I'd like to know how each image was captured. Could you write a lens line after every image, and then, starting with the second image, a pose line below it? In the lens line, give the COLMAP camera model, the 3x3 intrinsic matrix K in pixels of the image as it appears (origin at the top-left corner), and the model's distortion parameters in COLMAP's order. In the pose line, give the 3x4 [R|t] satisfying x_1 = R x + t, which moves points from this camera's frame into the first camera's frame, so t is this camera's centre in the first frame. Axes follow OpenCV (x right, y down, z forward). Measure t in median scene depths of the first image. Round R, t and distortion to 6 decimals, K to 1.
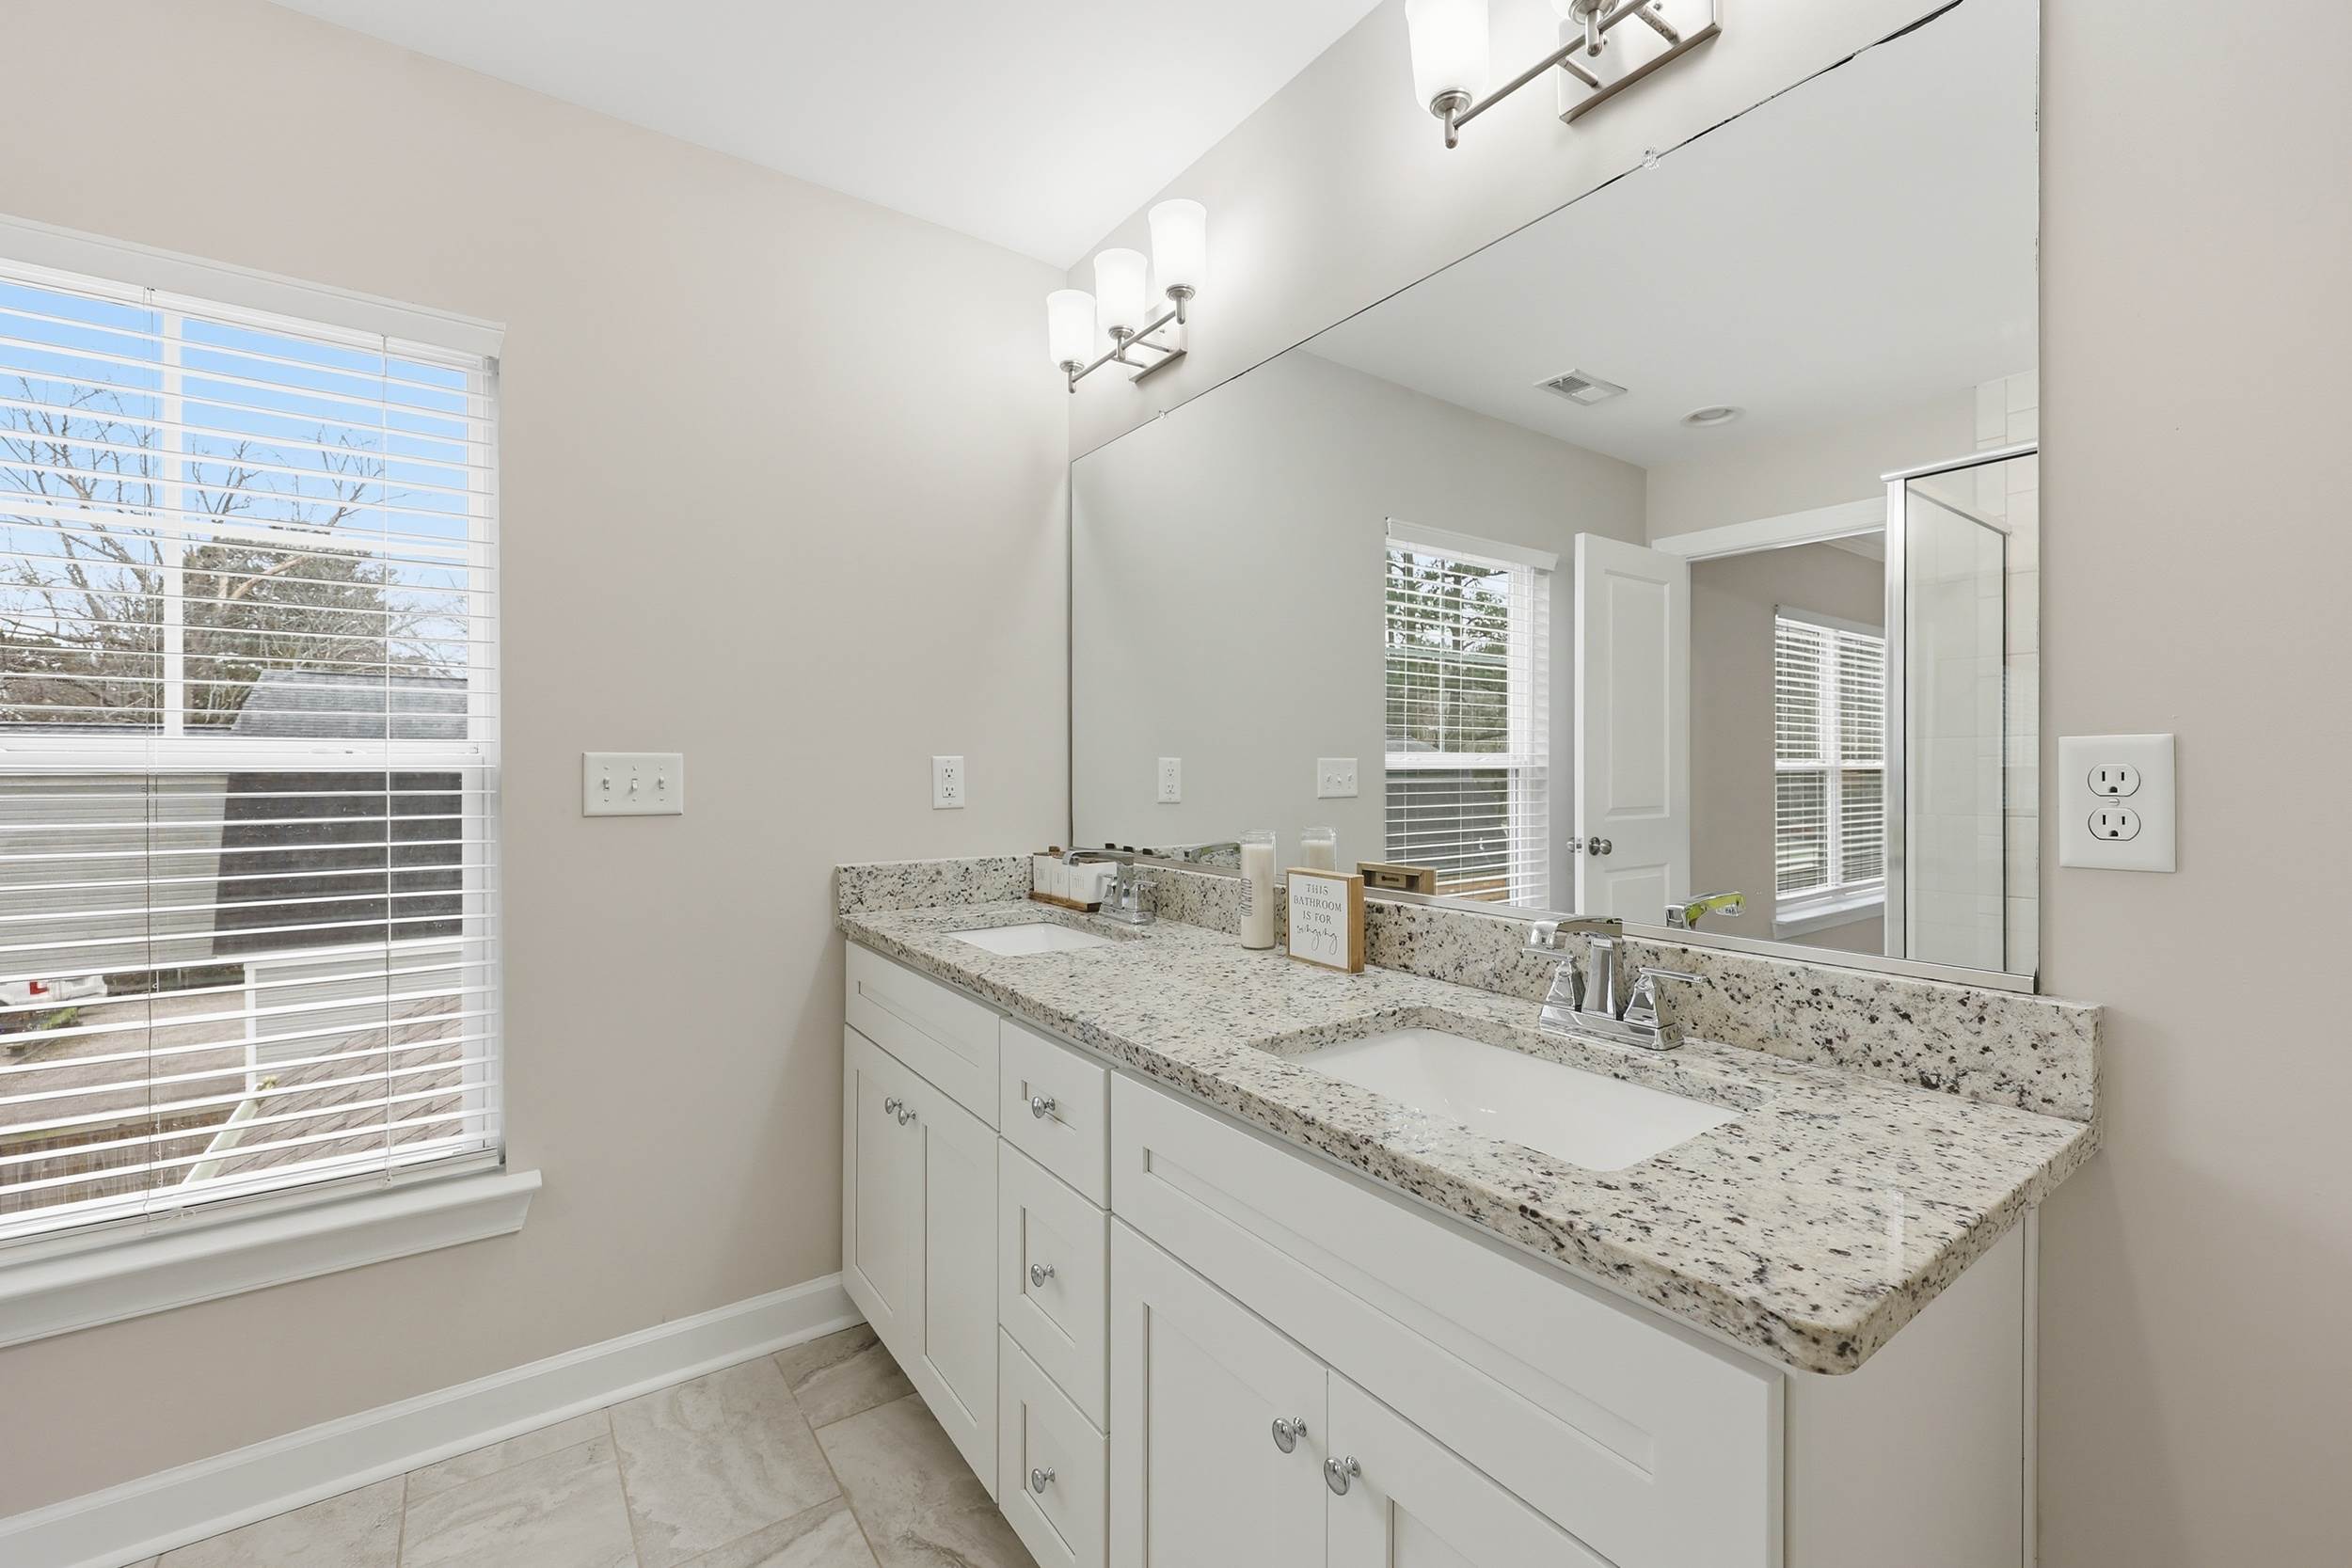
lens RADIAL K [[955.2, 0, 1167.4], [0, 955.2, 775.3], [0, 0, 1]] dist [0.003417, 0.000076]
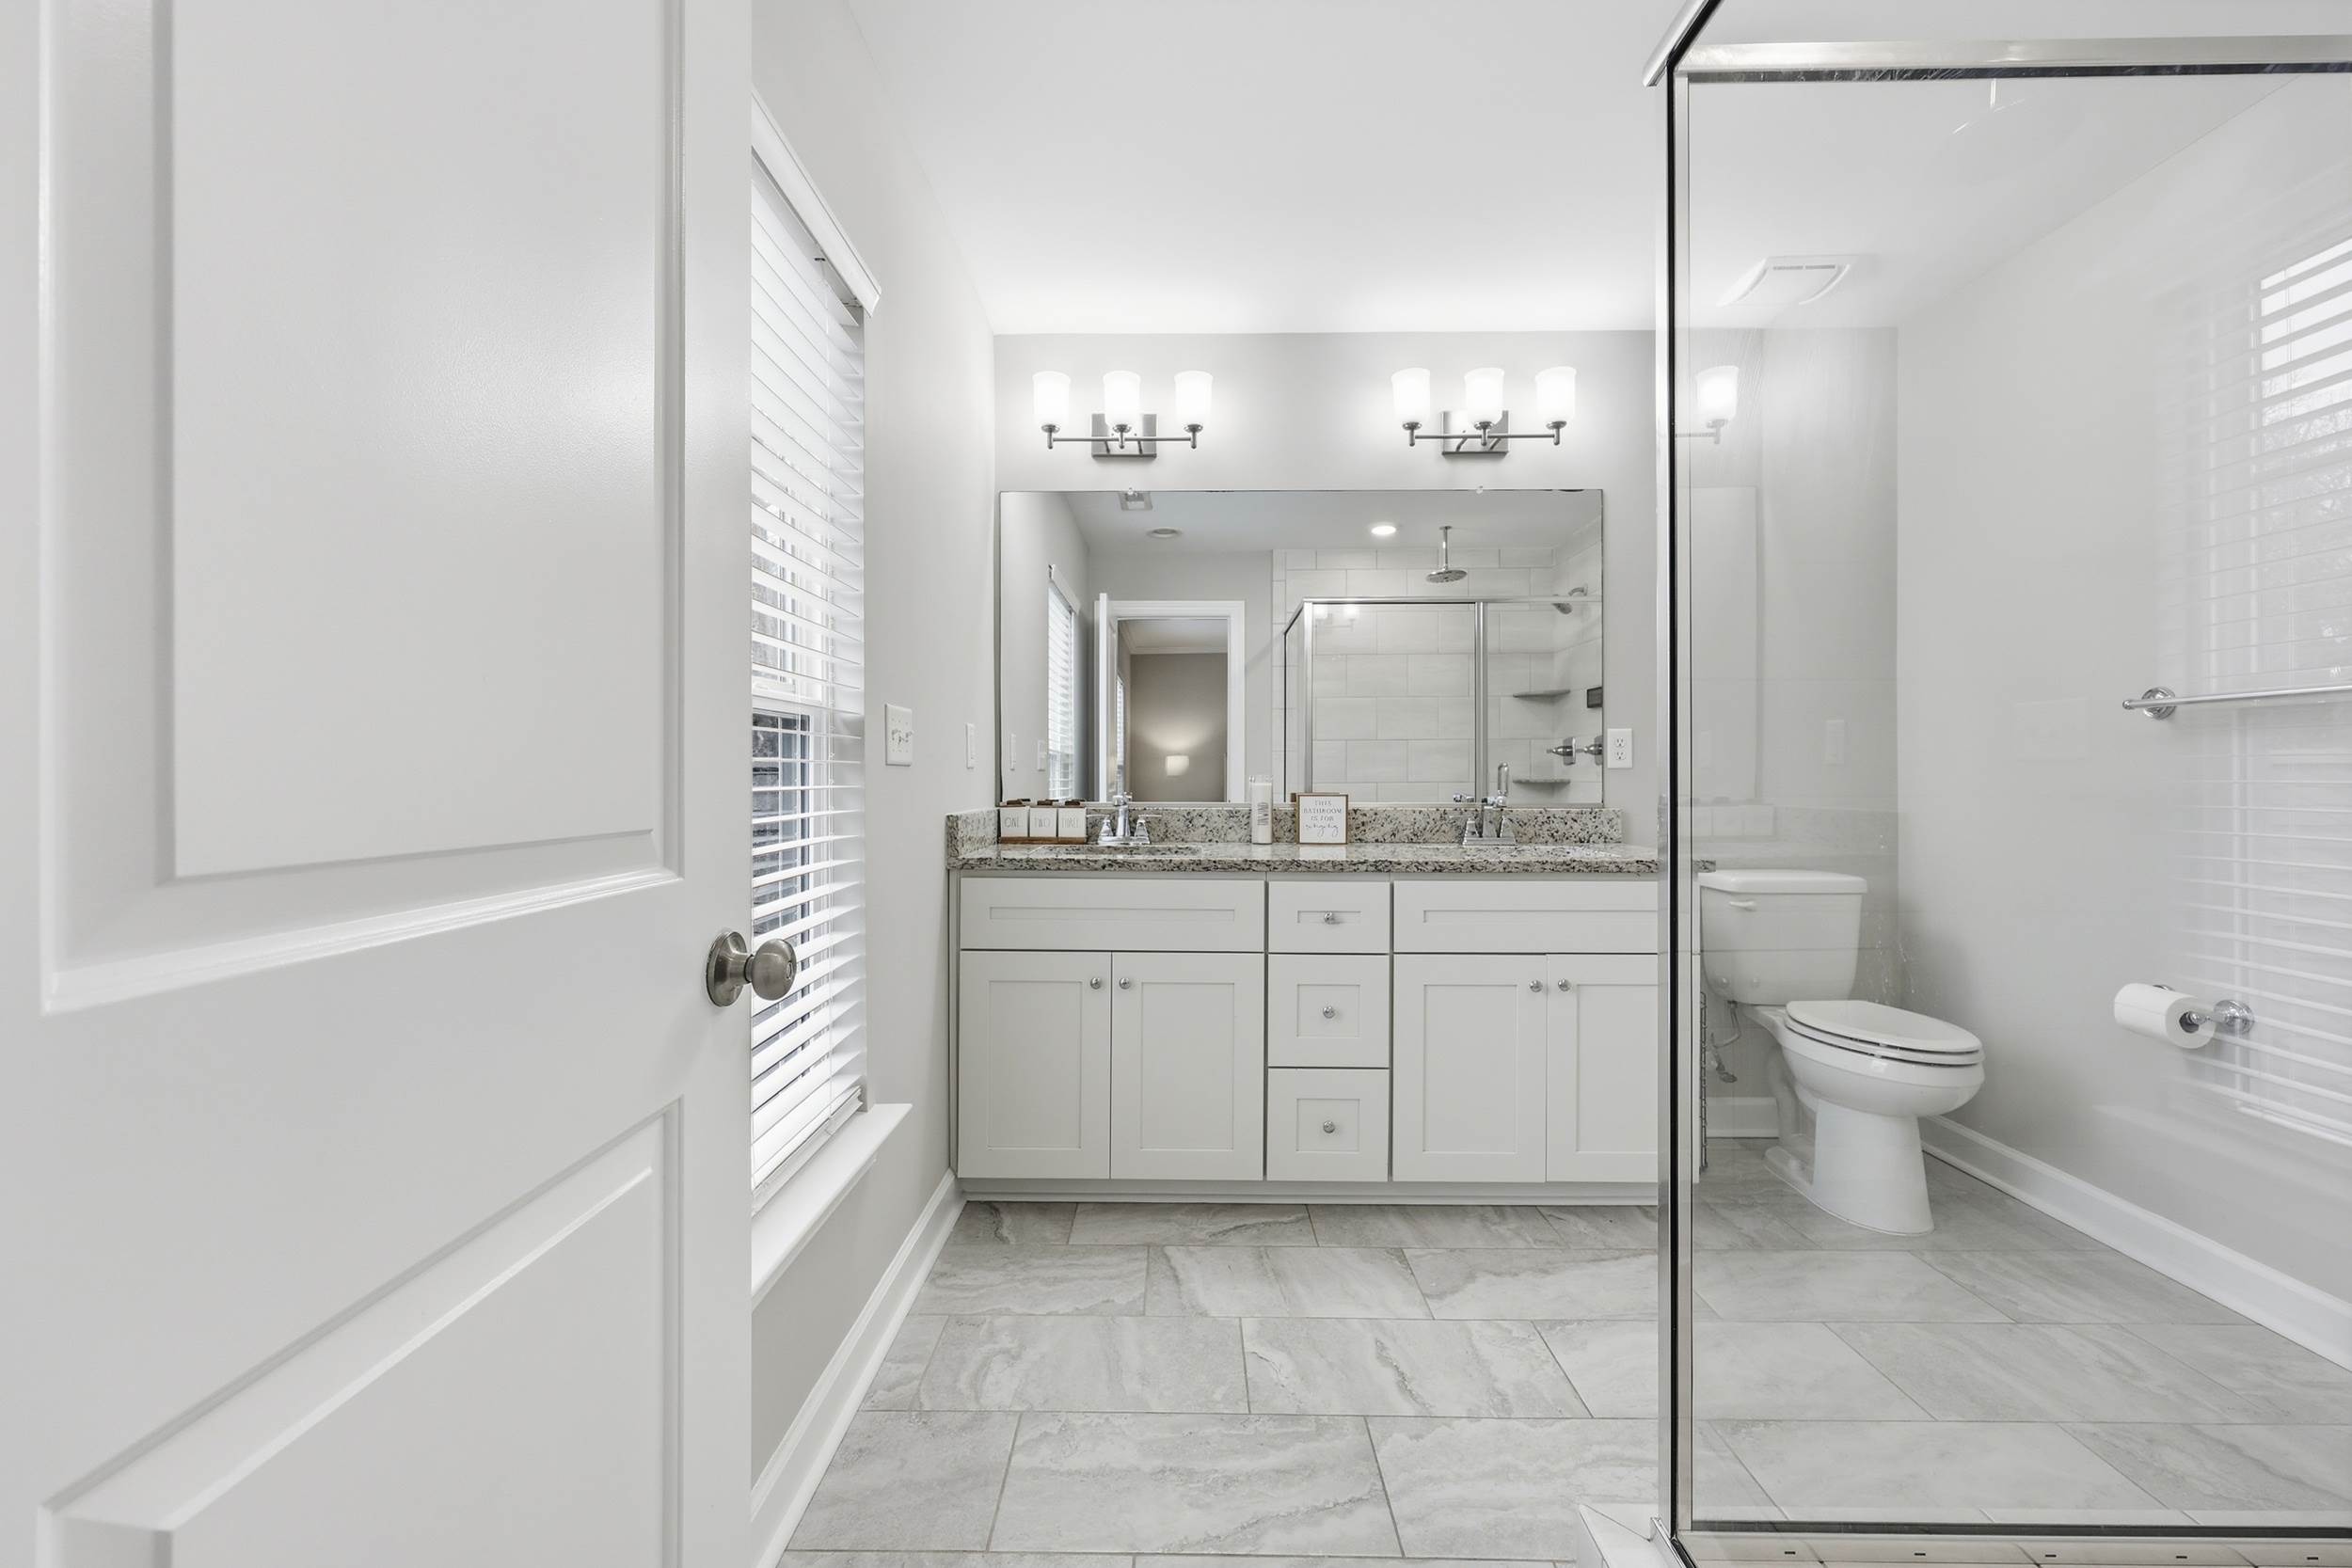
lens RADIAL K [[955.2, 0, 1171.0], [0, 955.2, 773.1], [0, 0, 1]] dist [0.003417, 0.000076]
pose [[0.596910, 0.003321, 0.802302, -1.654866], [0.004553, 0.999961, -0.007526, 0.082515], [-0.802296, 0.008145, 0.596871, 0.156662]]
